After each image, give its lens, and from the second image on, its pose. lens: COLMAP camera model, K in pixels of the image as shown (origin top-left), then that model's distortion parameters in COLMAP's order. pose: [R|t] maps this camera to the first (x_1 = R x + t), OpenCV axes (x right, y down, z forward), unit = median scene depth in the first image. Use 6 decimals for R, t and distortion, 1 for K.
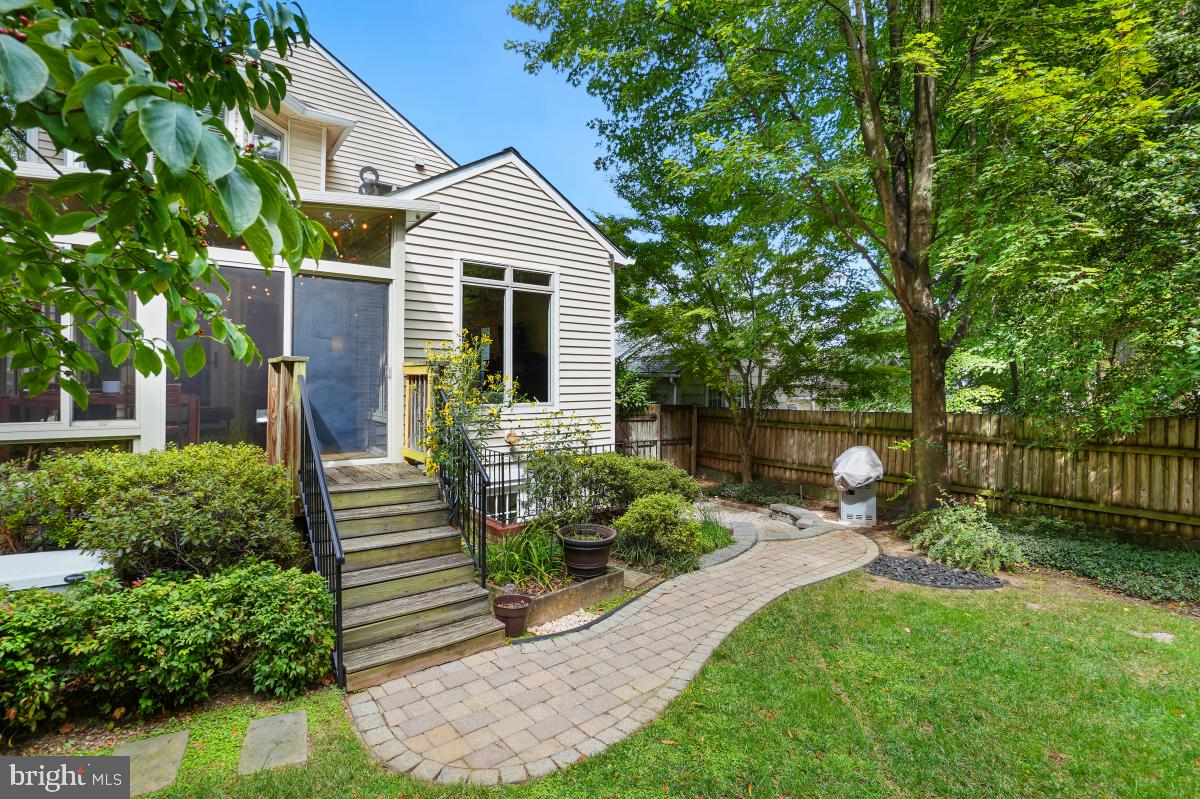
lens RADIAL K [[559.8, 0, 599.9], [0, 559.8, 366.7], [0, 0, 1]] dist [-0.046077, 0.000390]
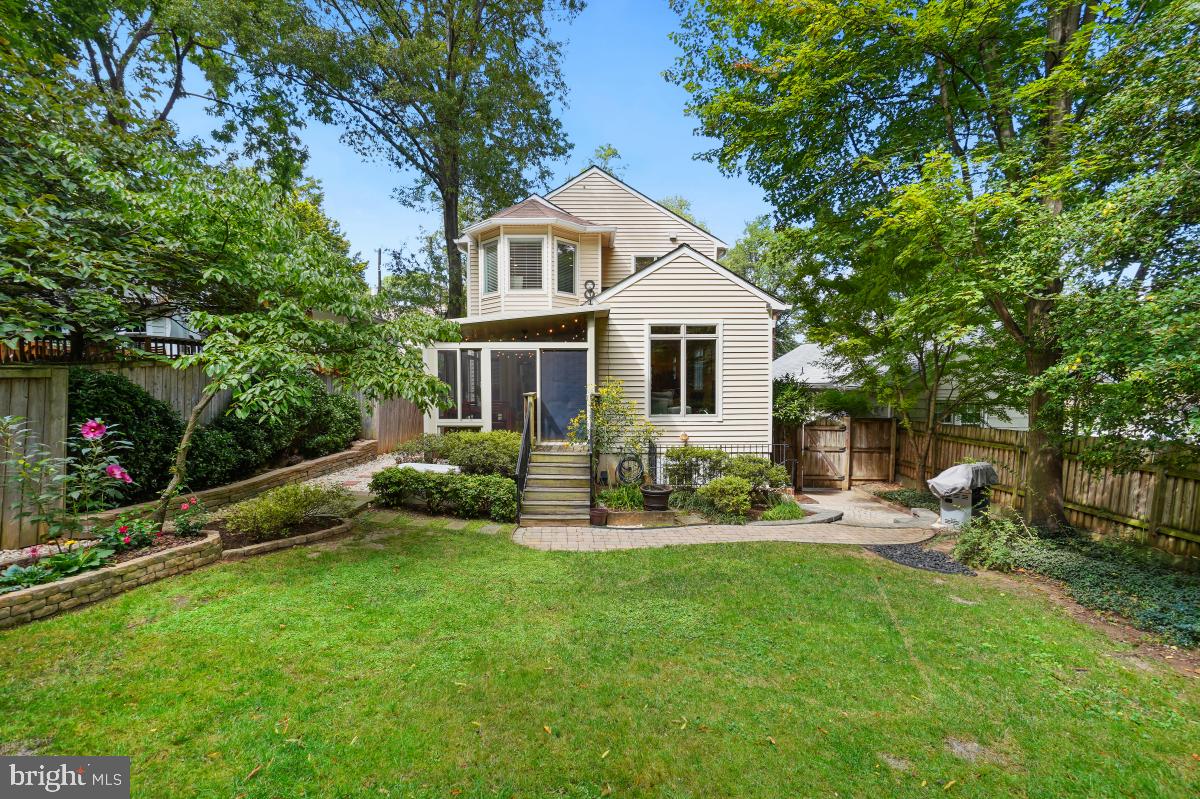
lens RADIAL K [[551.1, 0, 597.7], [0, 551.1, 388.0], [0, 0, 1]] dist [0.001287, 0.000579]
pose [[0.794561, -0.001544, -0.607182, 0.566059], [0.021933, 0.999417, 0.026160, -0.051047], [0.606788, -0.034103, 0.794132, -0.336912]]
